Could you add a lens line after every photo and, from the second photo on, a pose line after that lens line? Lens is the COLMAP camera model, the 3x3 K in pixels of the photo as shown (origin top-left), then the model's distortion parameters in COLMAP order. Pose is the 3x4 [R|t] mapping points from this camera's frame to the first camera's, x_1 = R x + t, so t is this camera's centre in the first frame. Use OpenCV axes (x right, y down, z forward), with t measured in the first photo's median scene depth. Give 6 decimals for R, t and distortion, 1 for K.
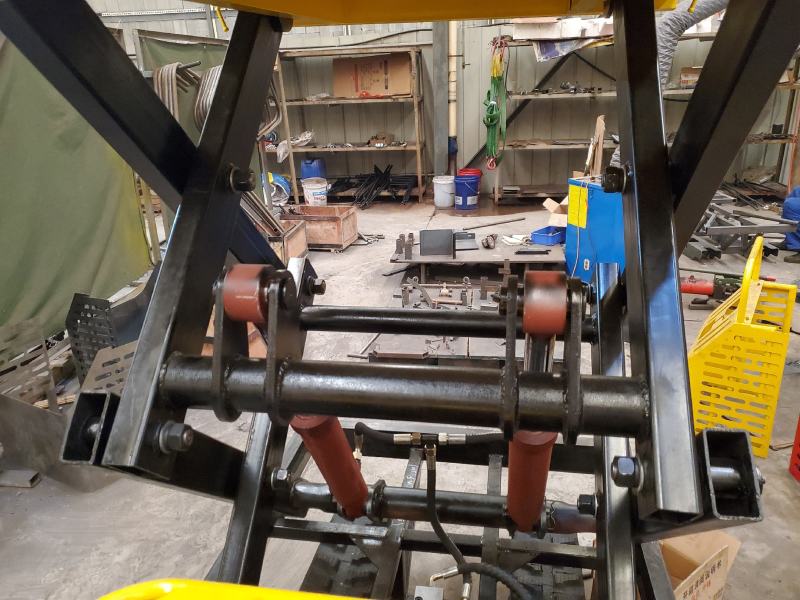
lens RADIAL K [[626.0, 0, 399.0], [0, 626.0, 309.1], [0, 0, 1]] dist [0.018362, 0.012478]
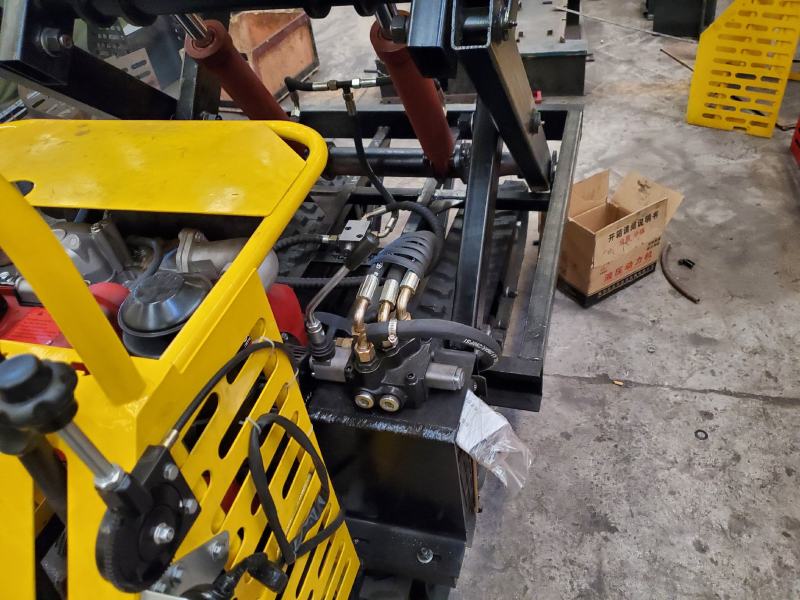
lens RADIAL K [[626.0, 0, 399.0], [0, 626.0, 309.1], [0, 0, 1]] dist [0.018362, 0.012478]
pose [[0.990265, -0.008404, -0.138938, 0.180020], [0.059100, 0.929117, 0.365031, 0.111371], [0.126022, -0.369689, 0.920570, -0.079997]]
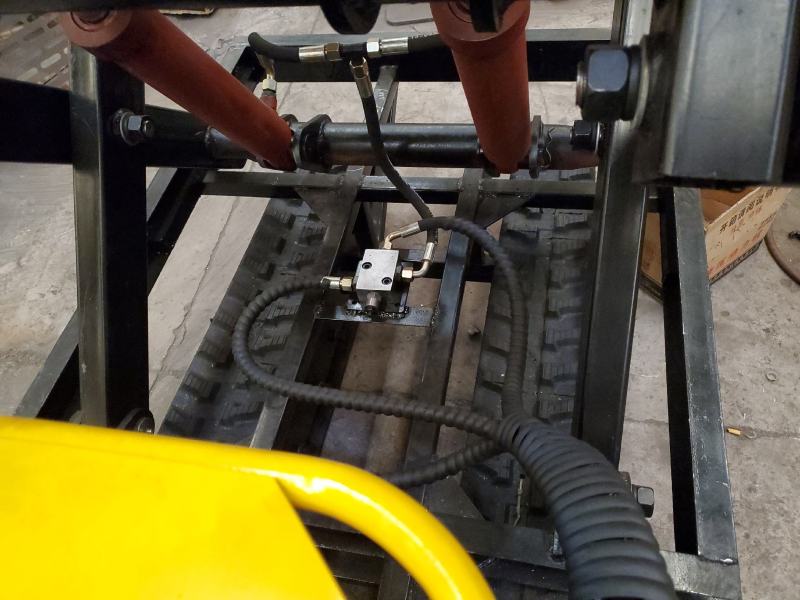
lens RADIAL K [[626.0, 0, 399.0], [0, 626.0, 309.1], [0, 0, 1]] dist [0.018362, 0.012478]
pose [[0.994157, -0.046260, -0.097524, 0.090844], [0.092451, 0.831267, 0.548132, 0.049861], [0.055712, -0.553946, 0.830687, 0.199343]]
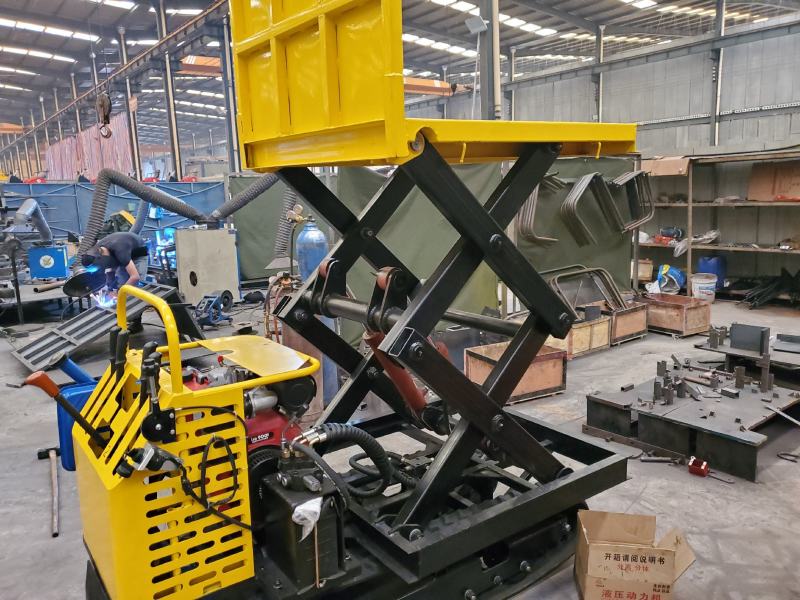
lens RADIAL K [[626.0, 0, 399.0], [0, 626.0, 309.1], [0, 0, 1]] dist [0.018362, 0.012478]
pose [[0.725032, 0.142881, -0.673731, 0.738018], [-0.238888, 0.969684, -0.051434, 0.083871], [0.645957, 0.198238, 0.737185, -0.311641]]
